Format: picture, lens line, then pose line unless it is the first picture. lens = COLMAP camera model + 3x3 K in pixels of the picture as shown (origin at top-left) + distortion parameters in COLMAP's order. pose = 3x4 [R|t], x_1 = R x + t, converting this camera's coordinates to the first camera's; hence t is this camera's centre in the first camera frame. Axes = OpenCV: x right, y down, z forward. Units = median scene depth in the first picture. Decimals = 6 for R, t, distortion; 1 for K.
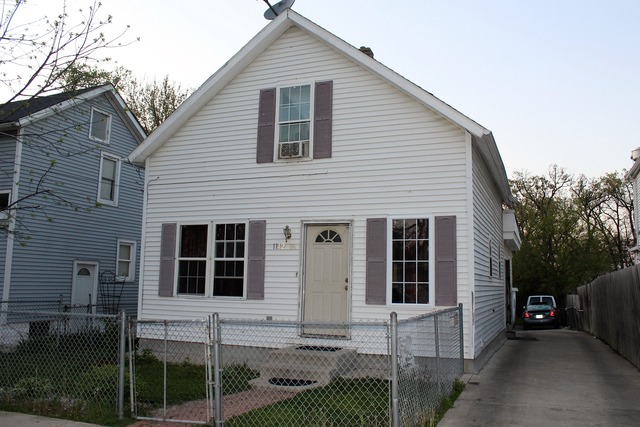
lens RADIAL K [[551.0, 0, 320.0], [0, 551.0, 213.5], [0, 0, 1]] dist [-0.185589, 0.162137]
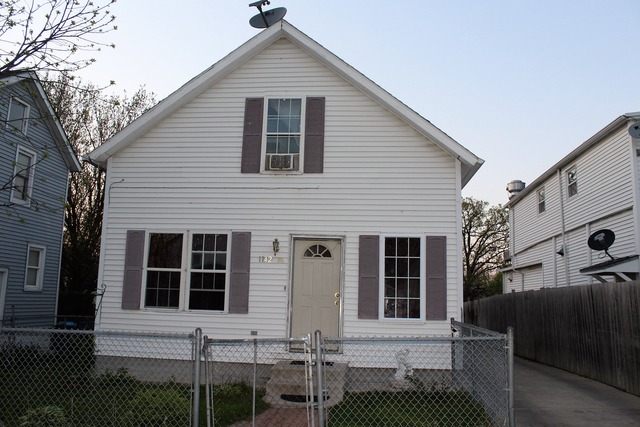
lens RADIAL K [[538.7, 0, 320.0], [0, 538.7, 213.5], [0, 0, 1]] dist [-0.177433, 0.149757]
pose [[0.957978, 0.053875, 0.281735, -0.252178], [-0.046602, 0.998386, -0.032458, 0.004638], [-0.283029, 0.017964, 0.958943, 0.054055]]
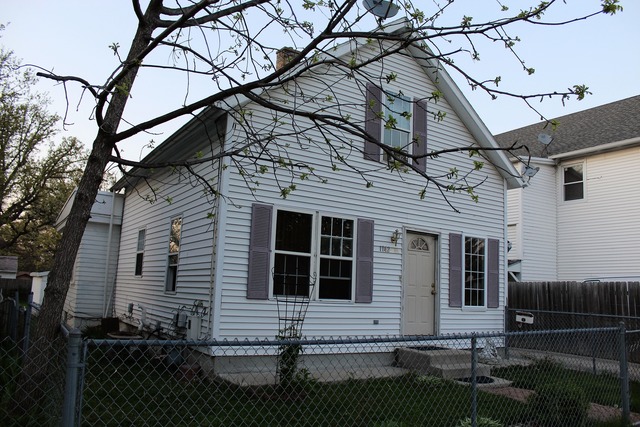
lens RADIAL K [[538.7, 0, 320.0], [0, 538.7, 213.5], [0, 0, 1]] dist [-0.177433, 0.149757]
pose [[0.577795, 0.136090, 0.804756, -0.916876], [-0.140398, 0.987876, -0.066255, 0.076046], [-0.804016, -0.074705, 0.589896, 0.522982]]
